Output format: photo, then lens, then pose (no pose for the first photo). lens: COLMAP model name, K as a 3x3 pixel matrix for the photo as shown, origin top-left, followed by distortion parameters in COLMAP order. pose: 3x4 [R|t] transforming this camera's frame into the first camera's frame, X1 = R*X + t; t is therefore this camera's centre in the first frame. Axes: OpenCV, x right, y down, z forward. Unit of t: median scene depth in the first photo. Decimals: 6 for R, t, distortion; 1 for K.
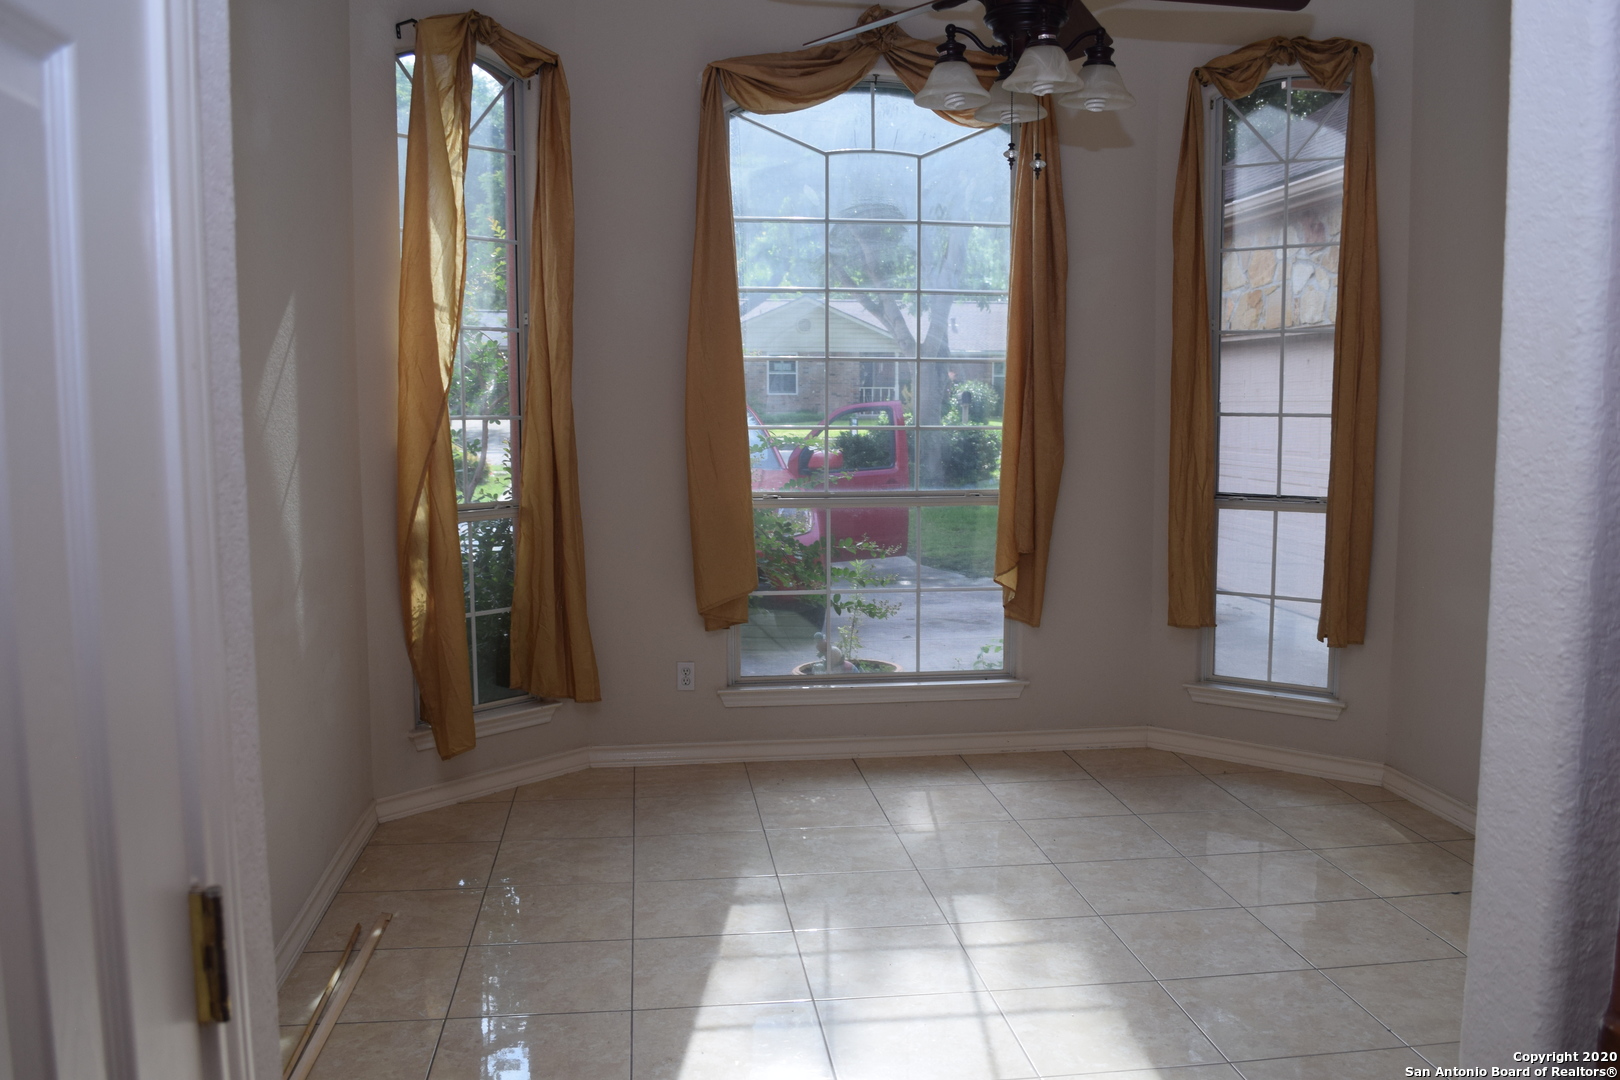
lens RADIAL K [[1361.0, 0, 811.7], [0, 1361.0, 539.4], [0, 0, 1]] dist [-0.063117, -0.003776]
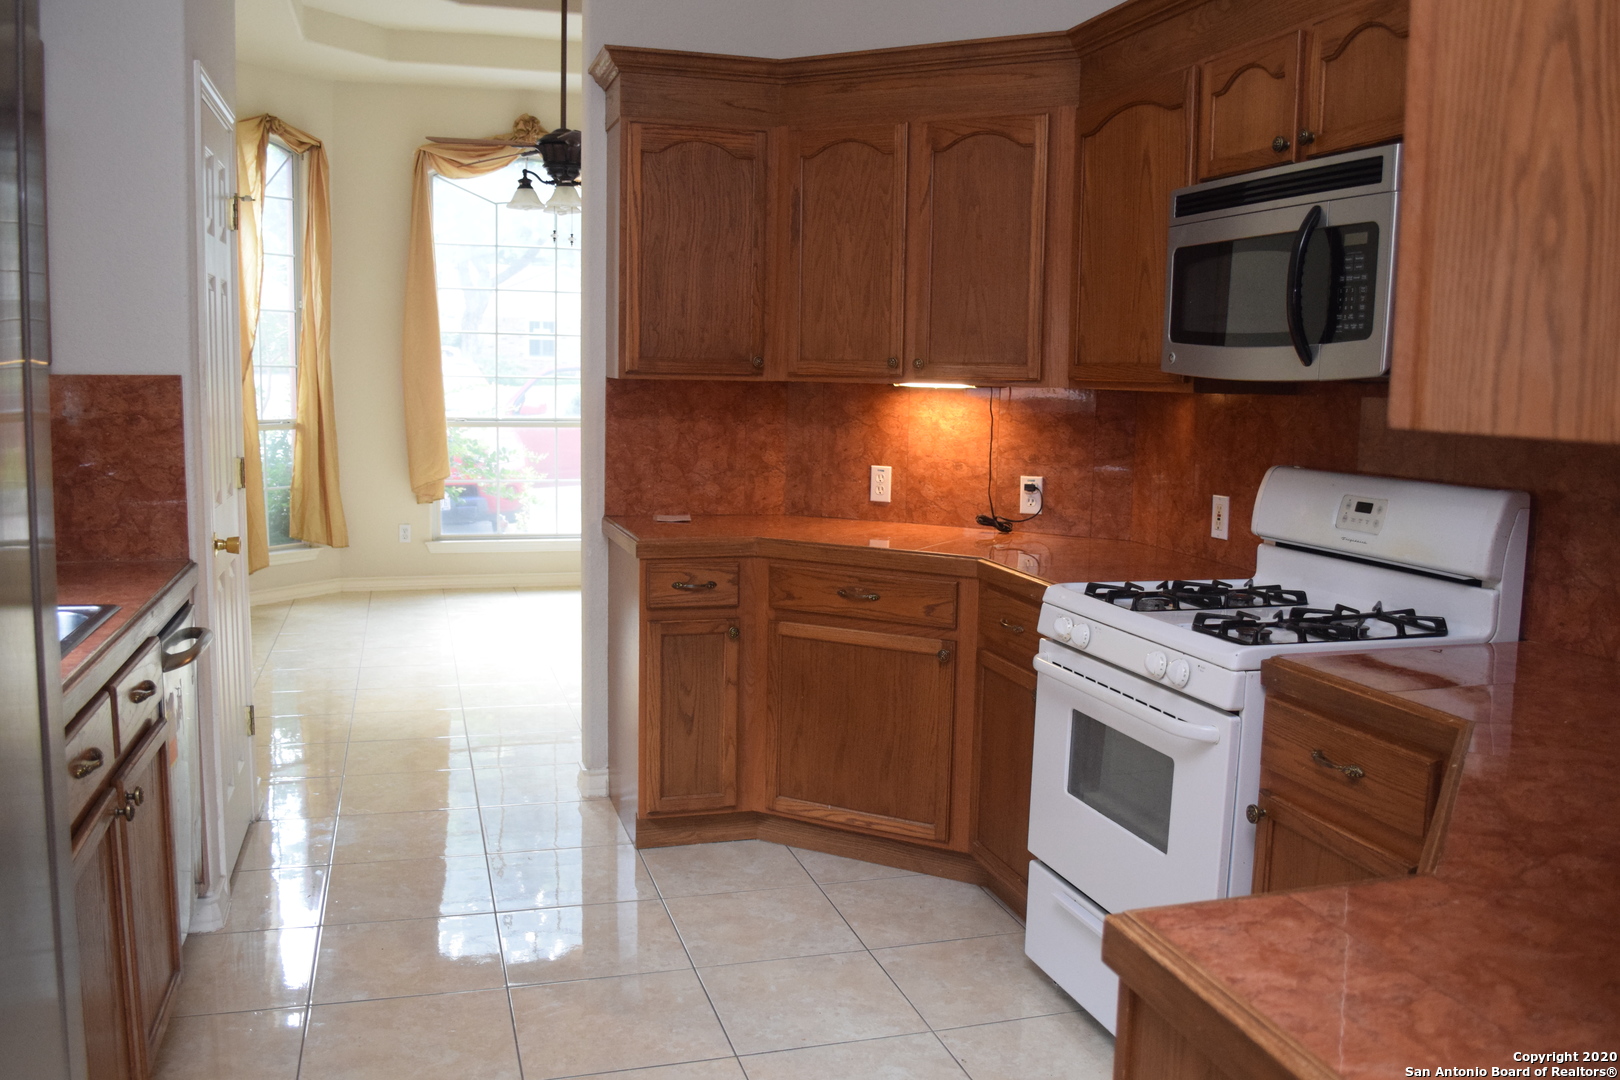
lens RADIAL K [[1361.0, 0, 806.9], [0, 1361.0, 544.7], [0, 0, 1]] dist [-0.063117, -0.003776]
pose [[0.986758, 0.001819, 0.162189, 0.118768], [-0.006064, 0.999652, 0.025680, 0.074713], [-0.162086, -0.026323, 0.986426, -0.654855]]
